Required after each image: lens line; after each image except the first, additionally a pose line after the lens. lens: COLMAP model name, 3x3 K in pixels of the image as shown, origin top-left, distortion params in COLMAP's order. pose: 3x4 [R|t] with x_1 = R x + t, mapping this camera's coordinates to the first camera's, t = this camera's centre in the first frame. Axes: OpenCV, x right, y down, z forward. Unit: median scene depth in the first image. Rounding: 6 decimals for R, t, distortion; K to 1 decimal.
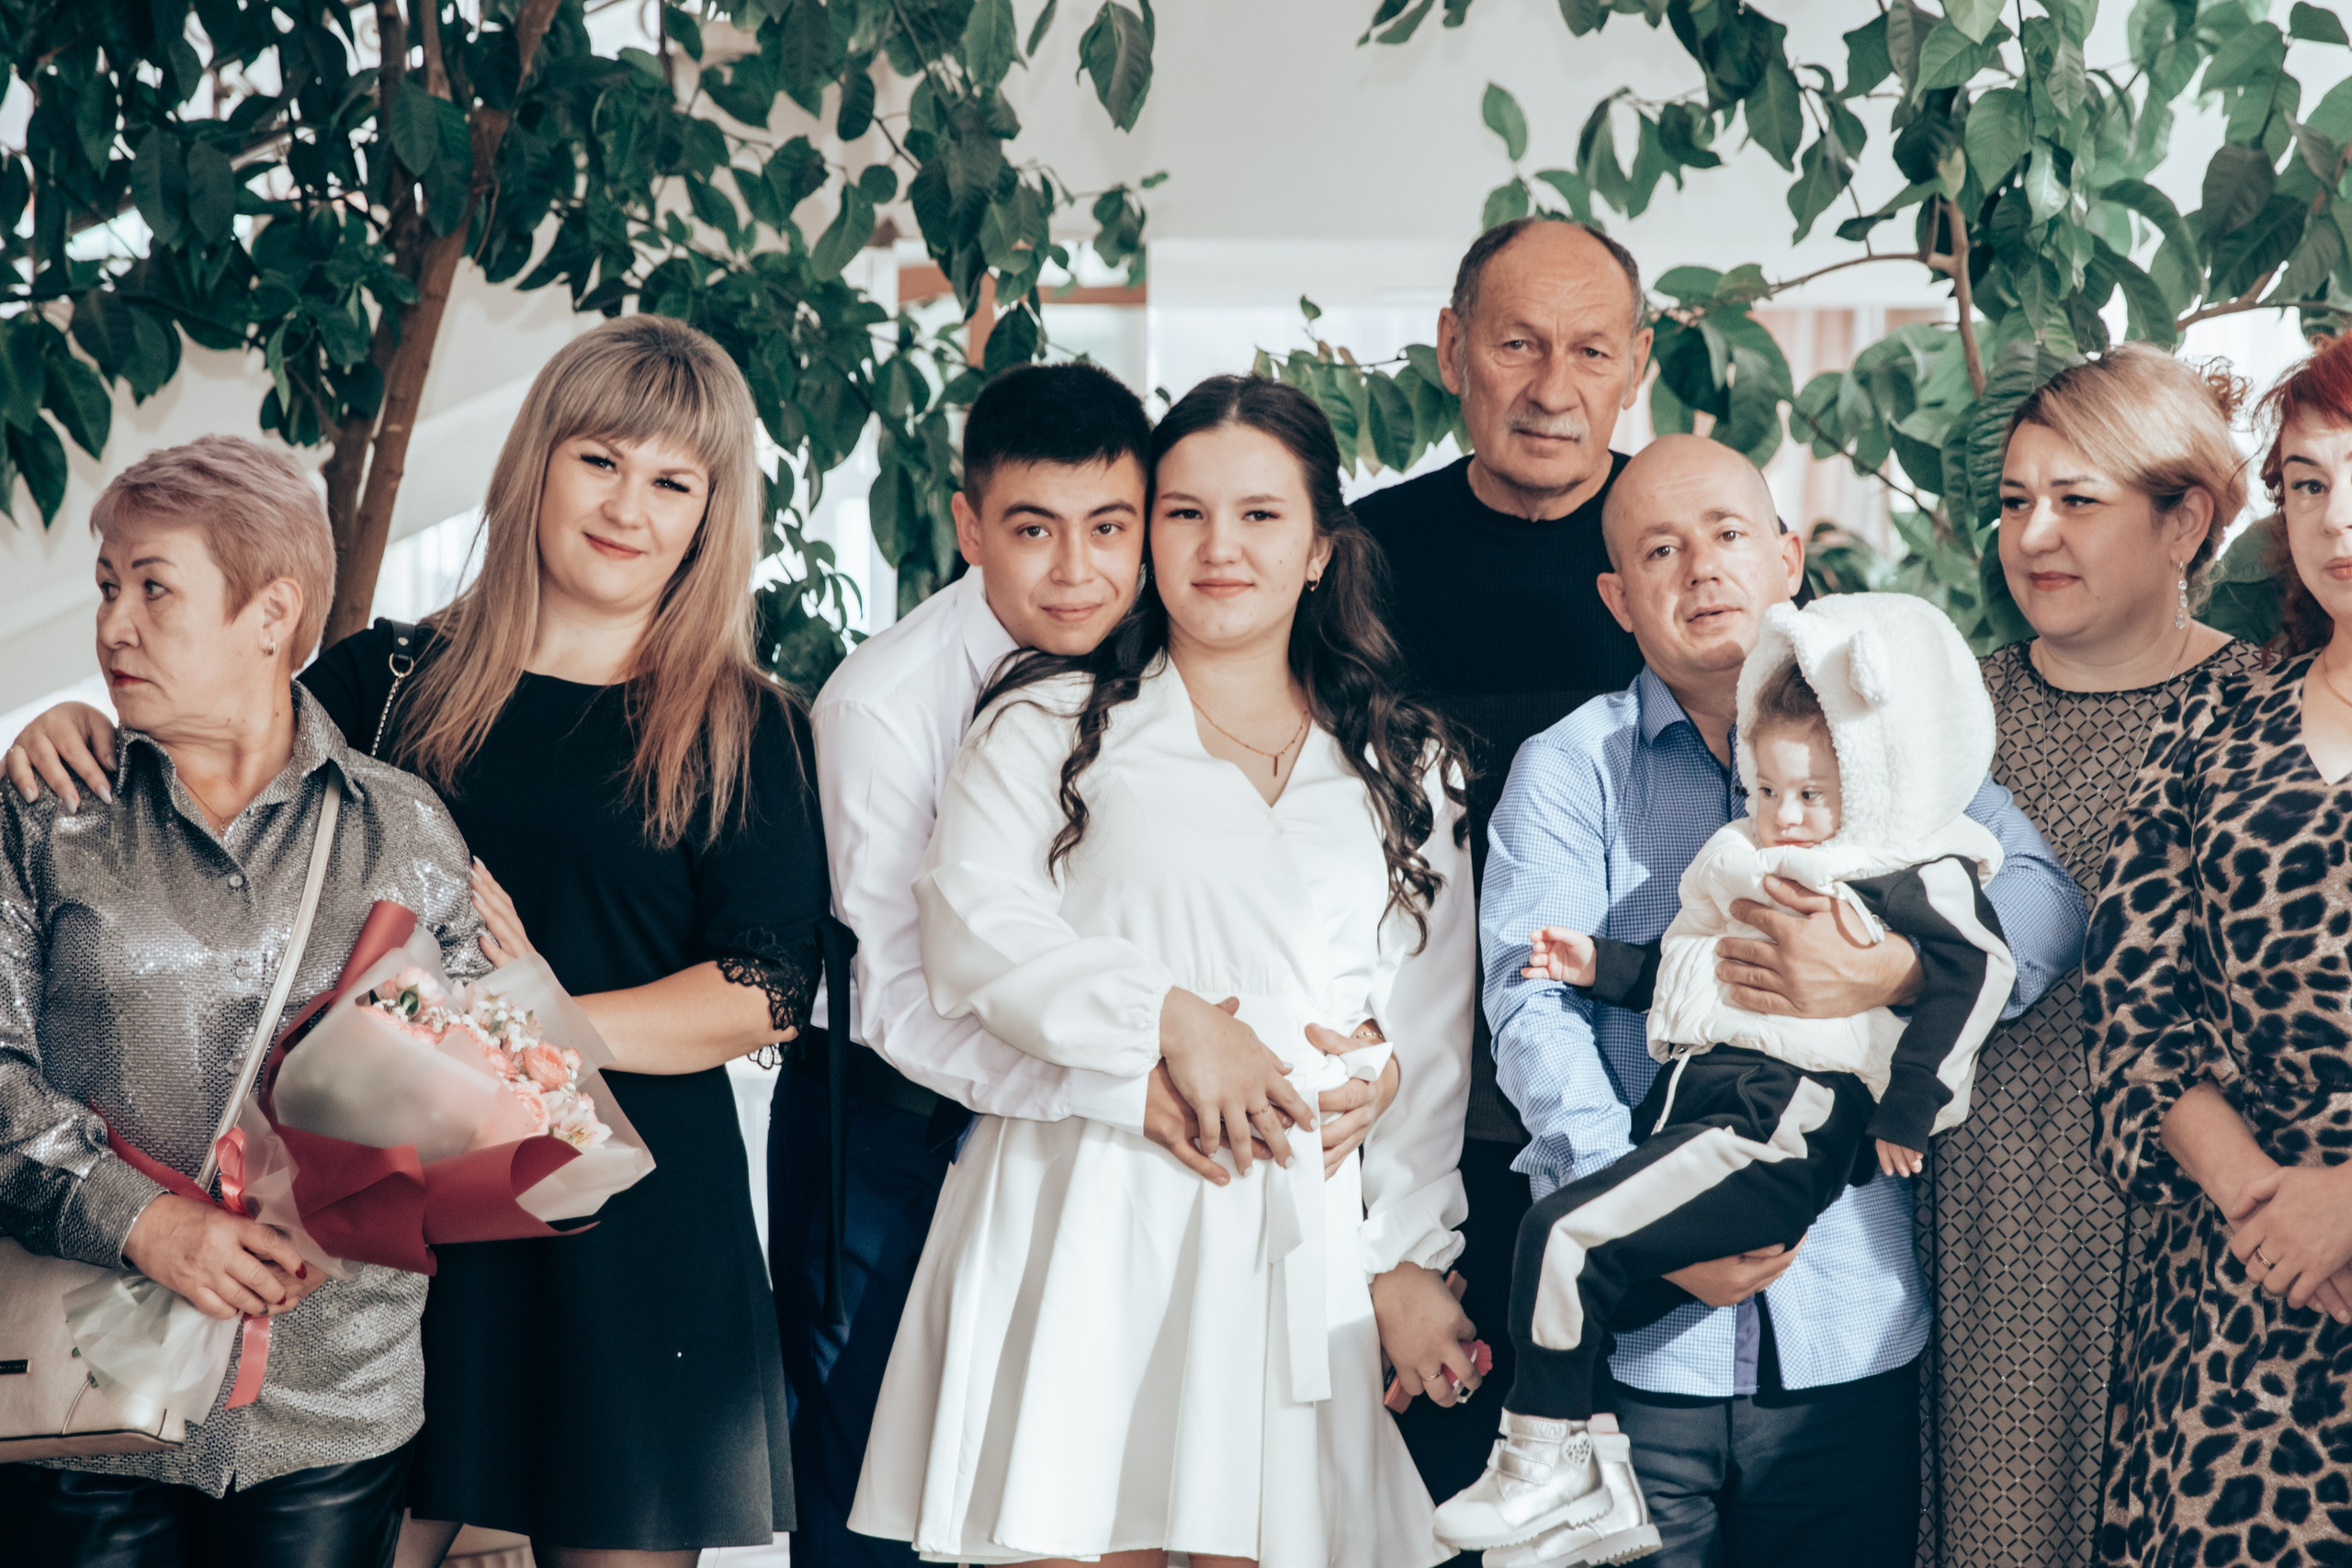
lens RADIAL K [[8187.4, 0, 1176.0], [0, 8187.4, 784.0], [0, 0, 1]] dist [0.458269, -0.960486]
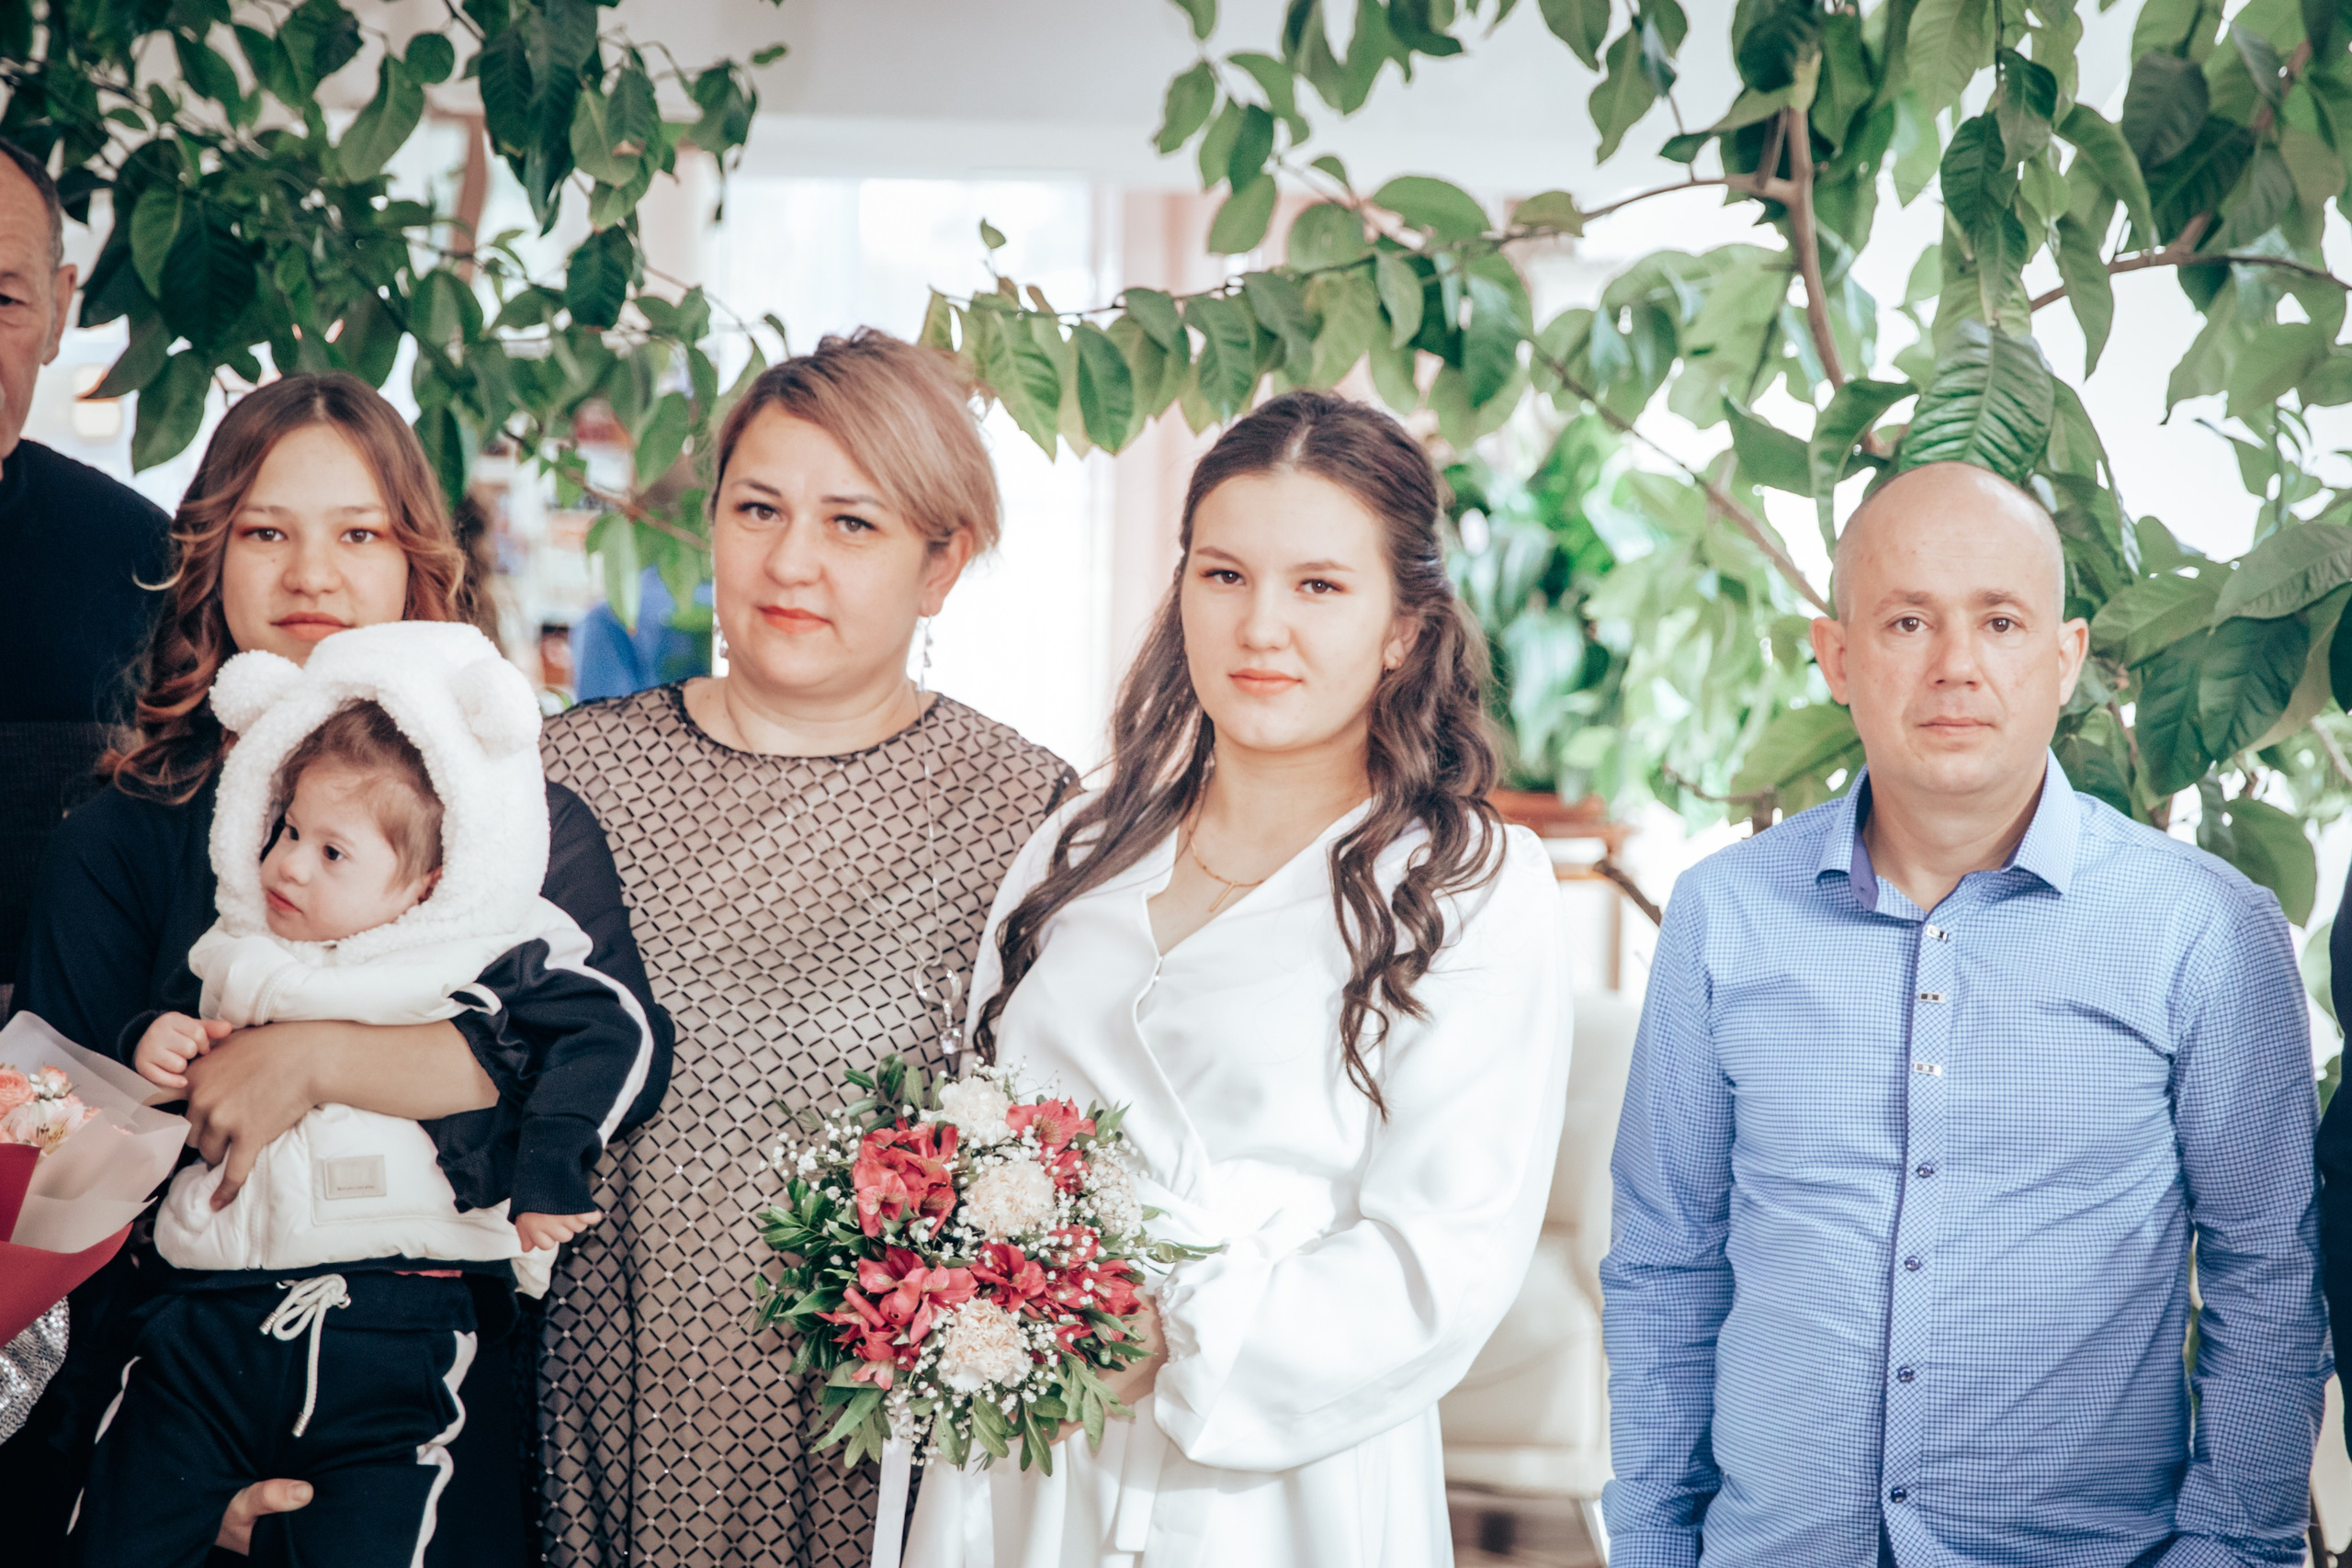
lens RADIAL K [[6640.0, 0, 1167.4], [0, 6640.0, 869.7], [0, 0, 1]] dist [0.214850, -0.716924]
pose [[0.995852, 0.012587, 0.090118, -0.022054], [-0.017685, 0.998275, 0.055993, -0.032333], [-0.089258, -0.057354, 0.994356, 0.357009]]
